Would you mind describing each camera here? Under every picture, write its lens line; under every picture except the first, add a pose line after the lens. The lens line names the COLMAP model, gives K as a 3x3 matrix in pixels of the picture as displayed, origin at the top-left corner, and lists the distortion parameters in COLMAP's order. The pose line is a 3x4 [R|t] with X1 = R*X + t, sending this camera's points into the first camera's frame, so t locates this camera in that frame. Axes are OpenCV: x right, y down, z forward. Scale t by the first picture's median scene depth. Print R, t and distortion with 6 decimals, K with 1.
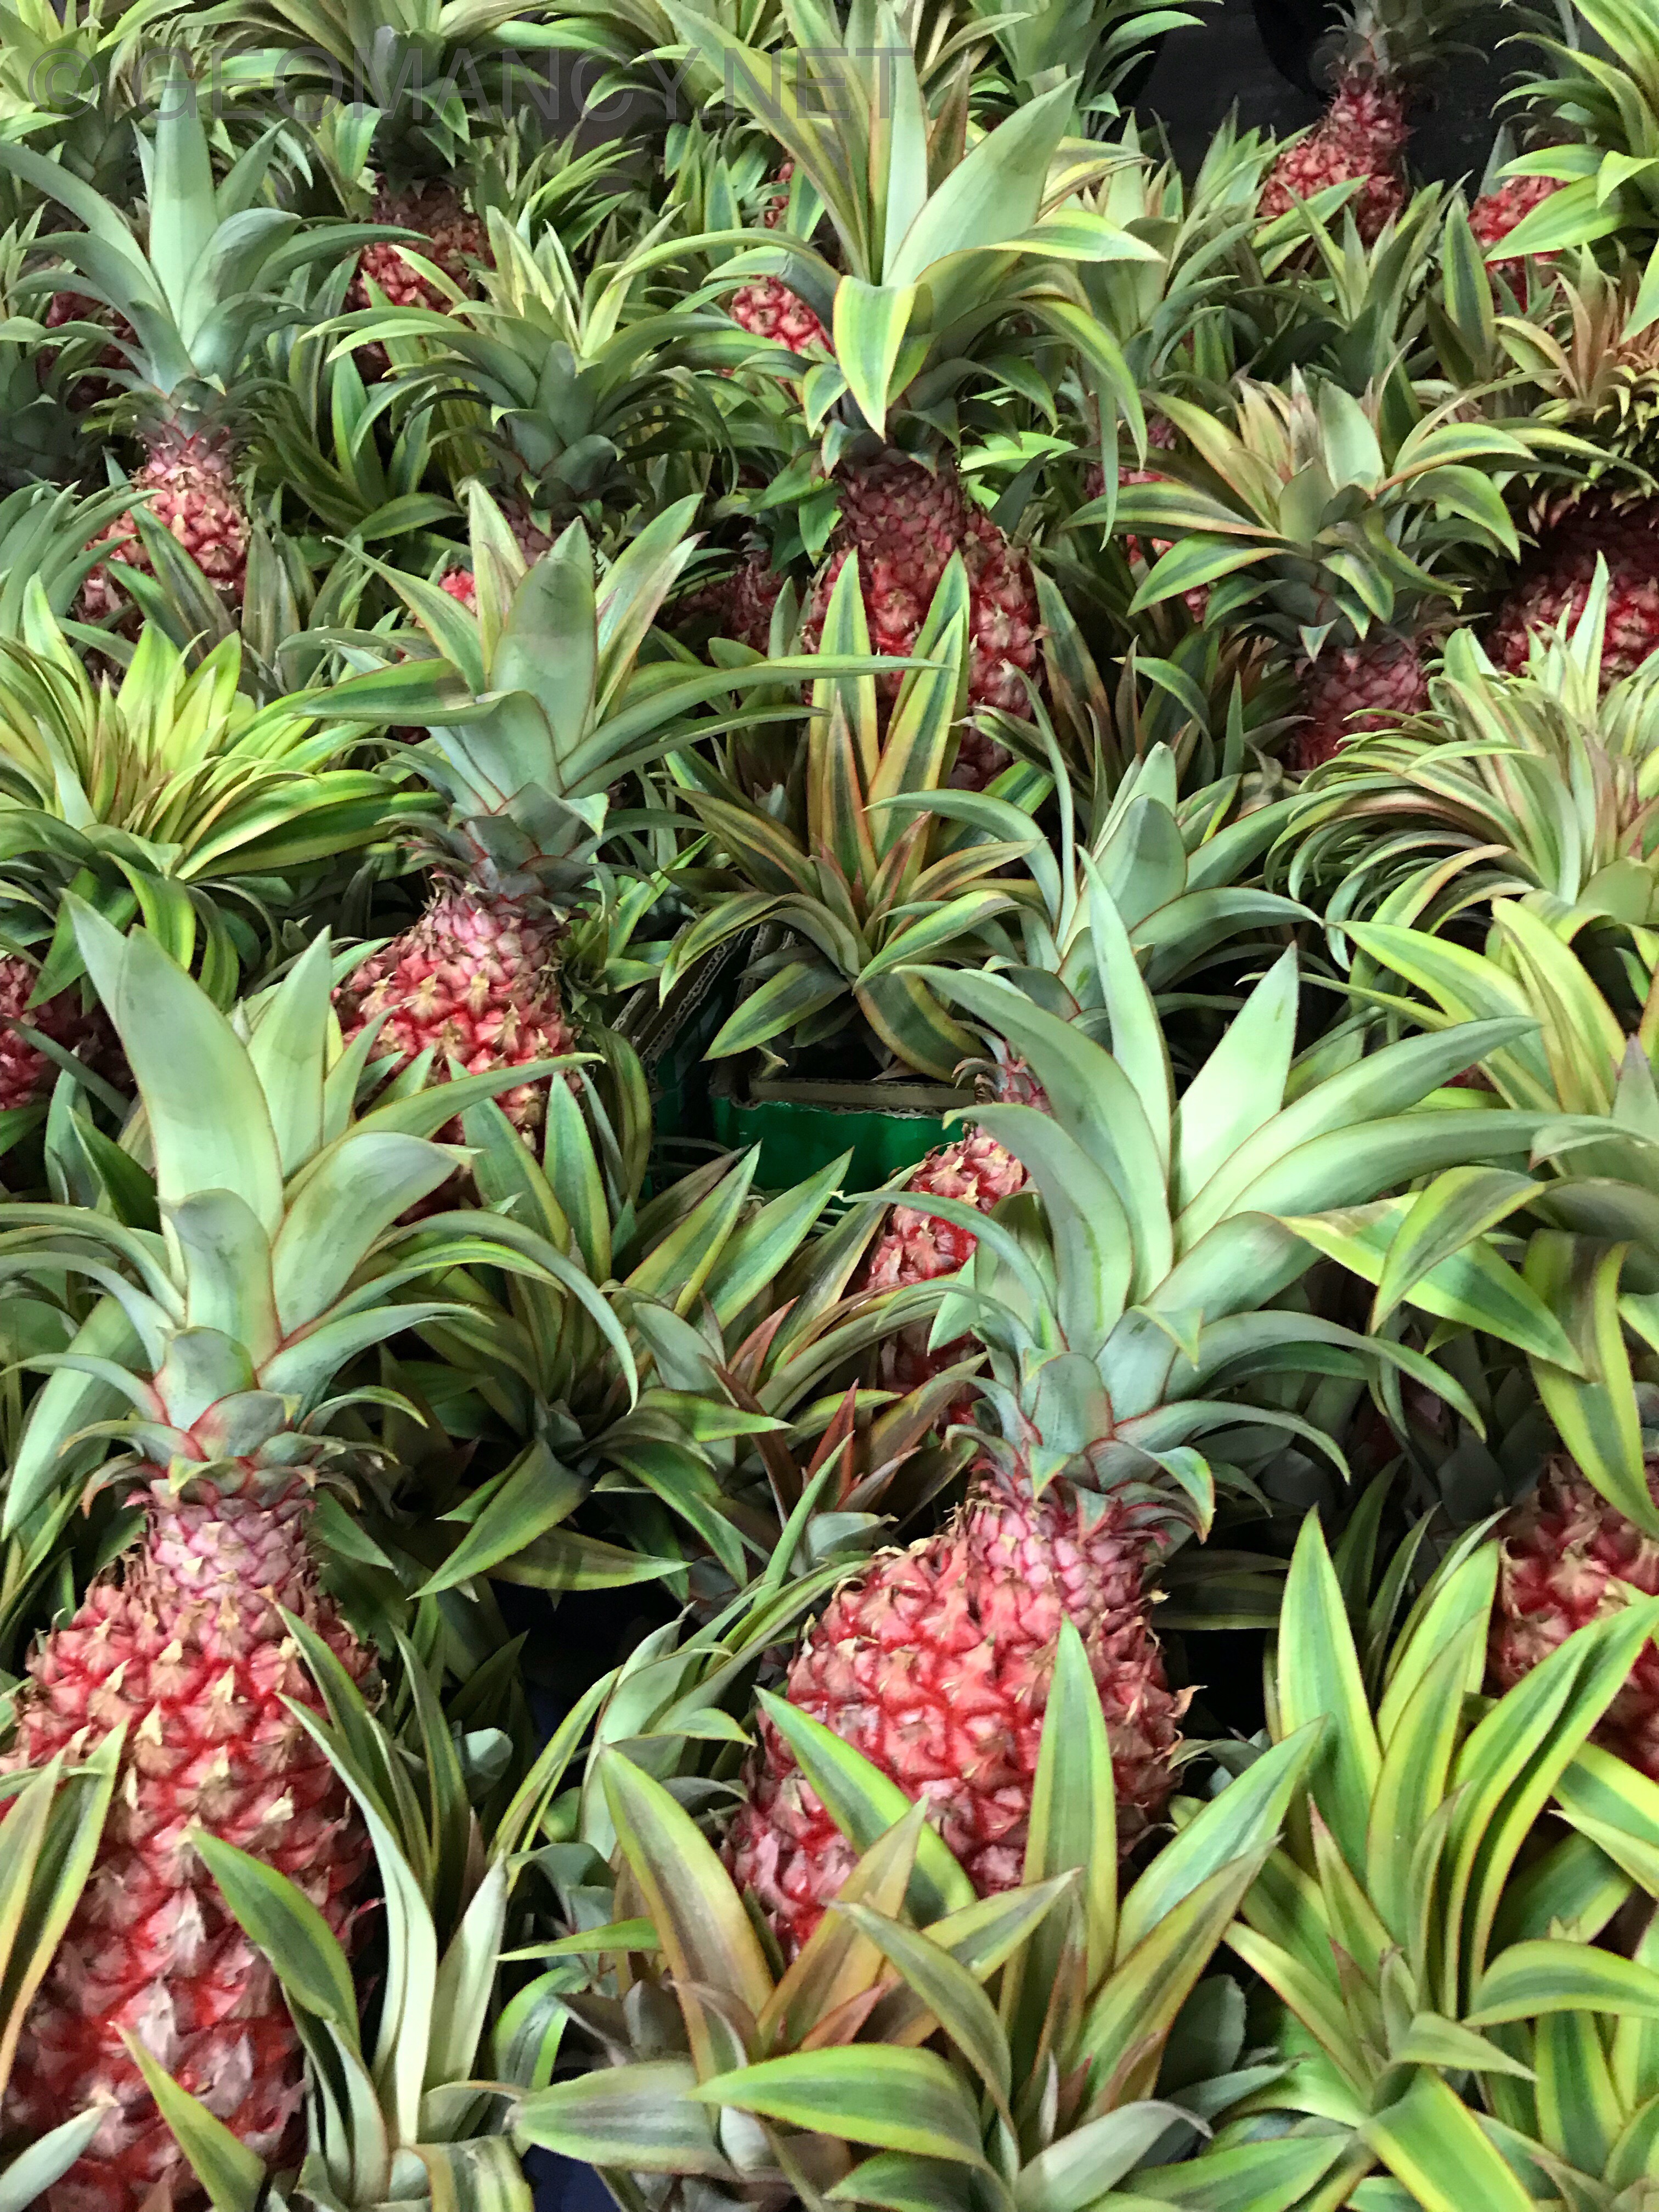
lens RADIAL K [[1787.8, 0, 828.6], [0, 1787.8, 1009.1], [0, 0, 1]] dist [-0.041612, 0.044890]
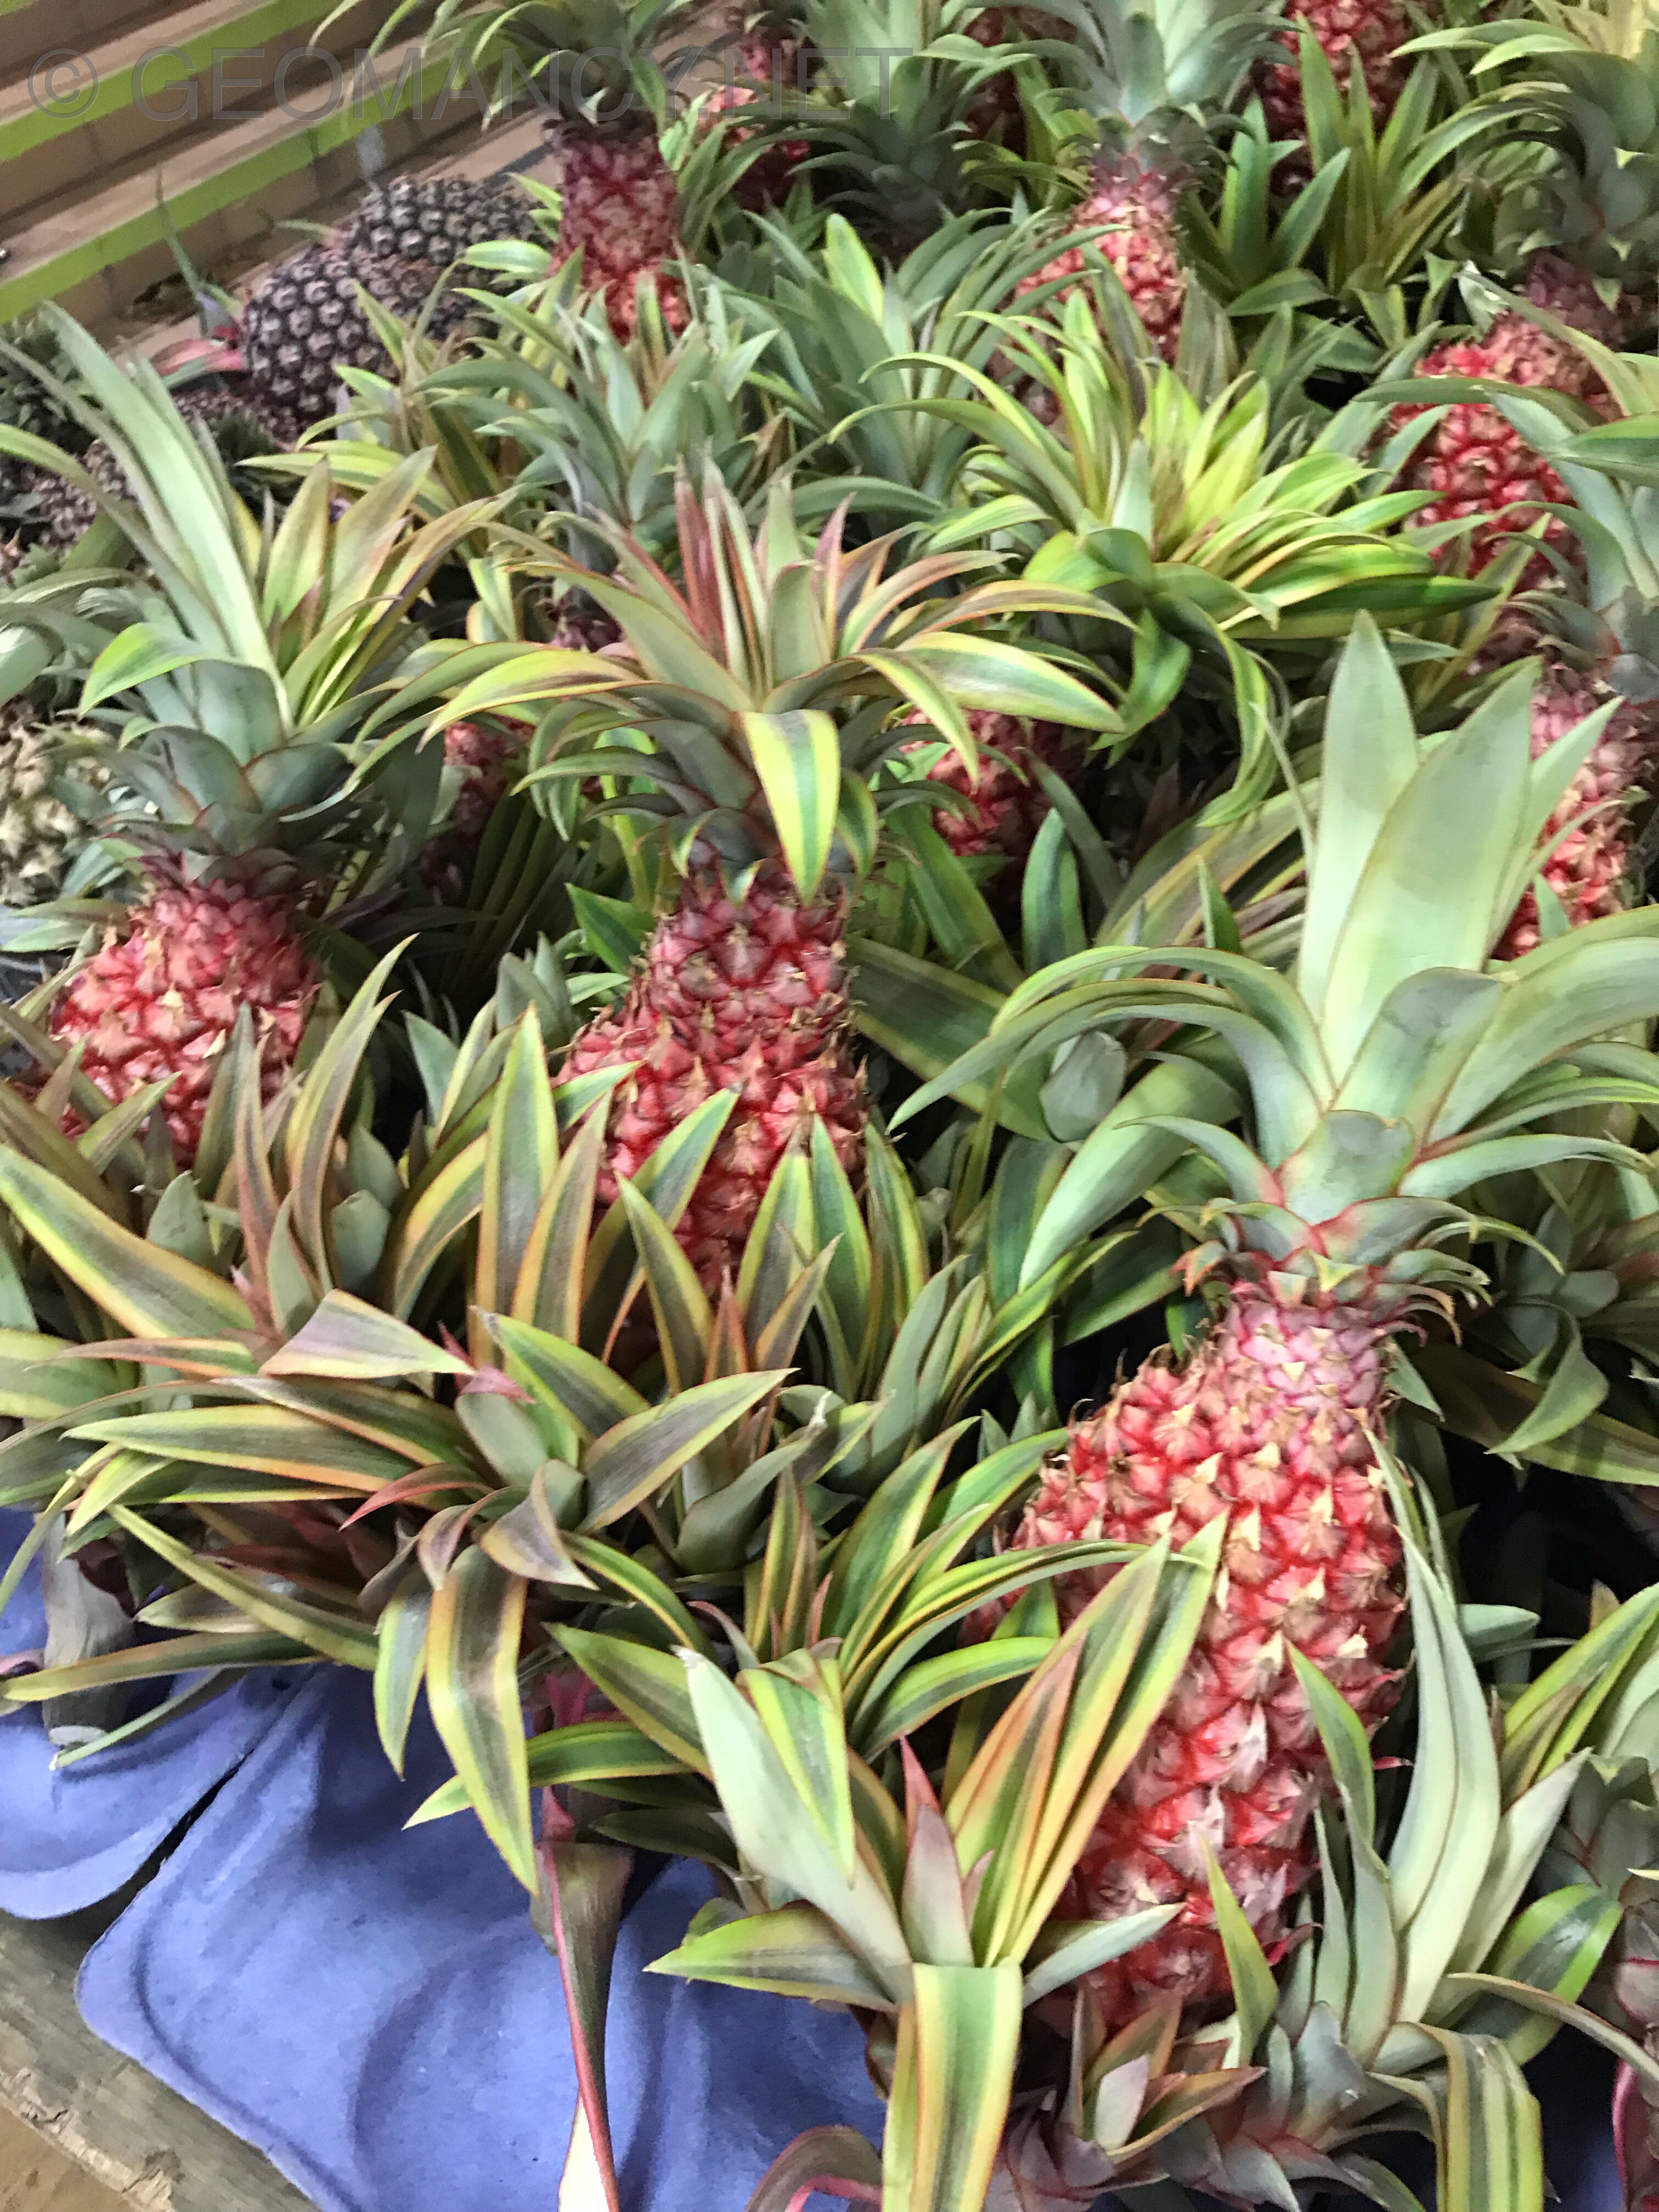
lens RADIAL K [[1787.8, 0, 828.6], [0, 1787.8, 1009.1], [0, 0, 1]] dist [-0.041612, 0.044890]
pose [[0.956800, 0.176673, -0.230913, -0.407129], [-0.157201, 0.982459, 0.100314, 0.074643], [0.244585, -0.059681, 0.967789, 0.057689]]
